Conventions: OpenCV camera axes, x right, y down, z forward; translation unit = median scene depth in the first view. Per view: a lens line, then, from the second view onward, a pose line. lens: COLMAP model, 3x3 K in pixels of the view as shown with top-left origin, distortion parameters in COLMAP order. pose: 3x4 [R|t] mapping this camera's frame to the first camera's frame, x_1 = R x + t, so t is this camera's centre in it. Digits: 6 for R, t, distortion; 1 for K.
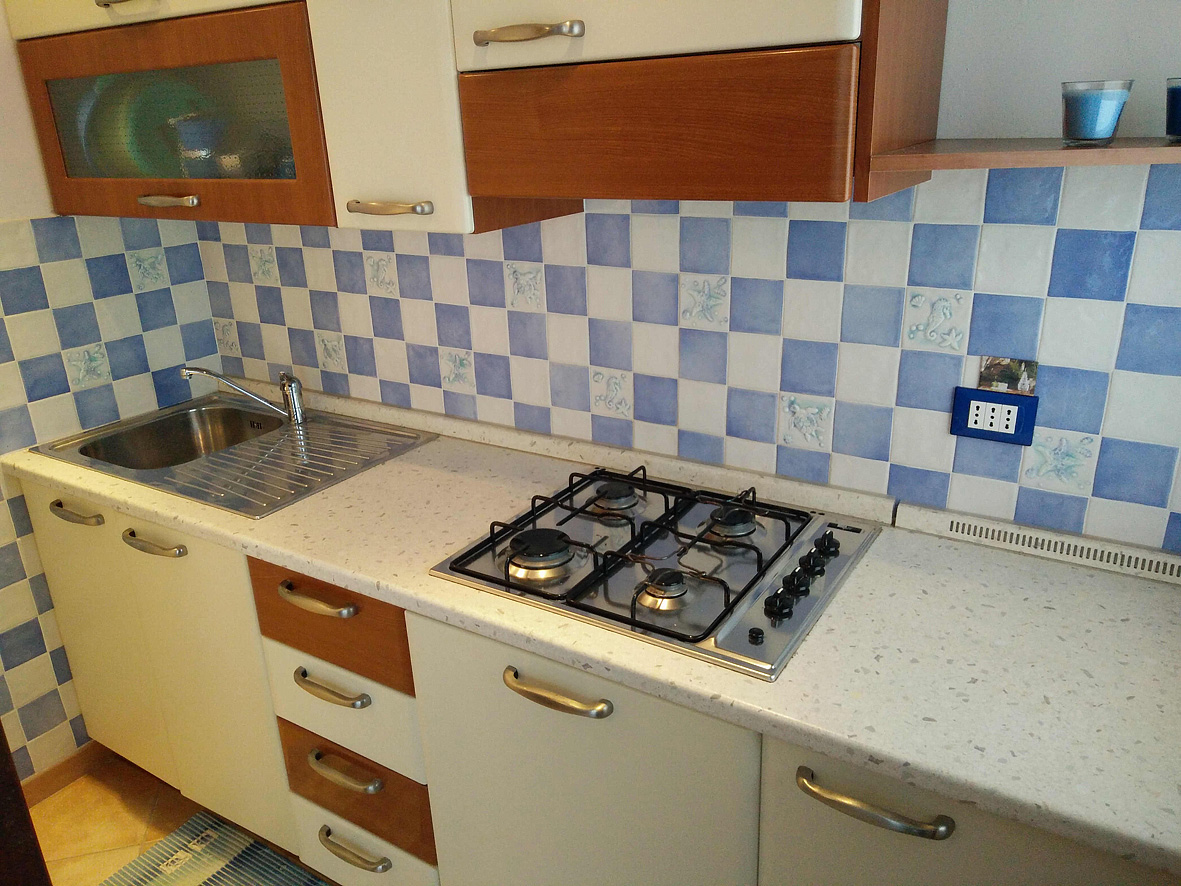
lens RADIAL K [[887.7, 0, 594.0], [0, 887.7, 446.9], [0, 0, 1]] dist [0.013985, -0.008928]
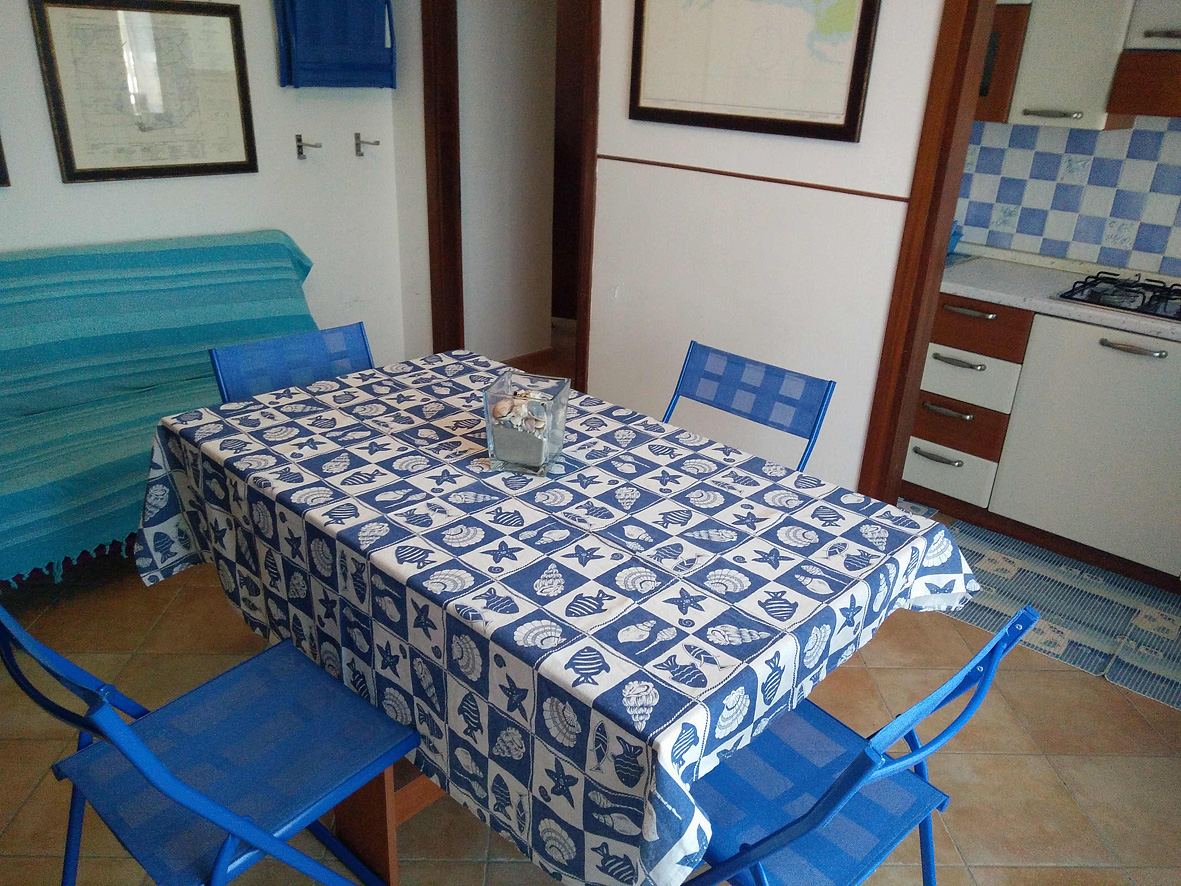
lens RADIAL K [[887.7, 0, 586.3], [0, 887.7, 441.0], [0, 0, 1]] dist [0.013985, -0.008928]
pose [[0.976266, 0.149236, -0.156949, -0.653962], [-0.142136, 0.988285, 0.055591, 0.385503], [0.163406, -0.031963, 0.986041, -0.906347]]
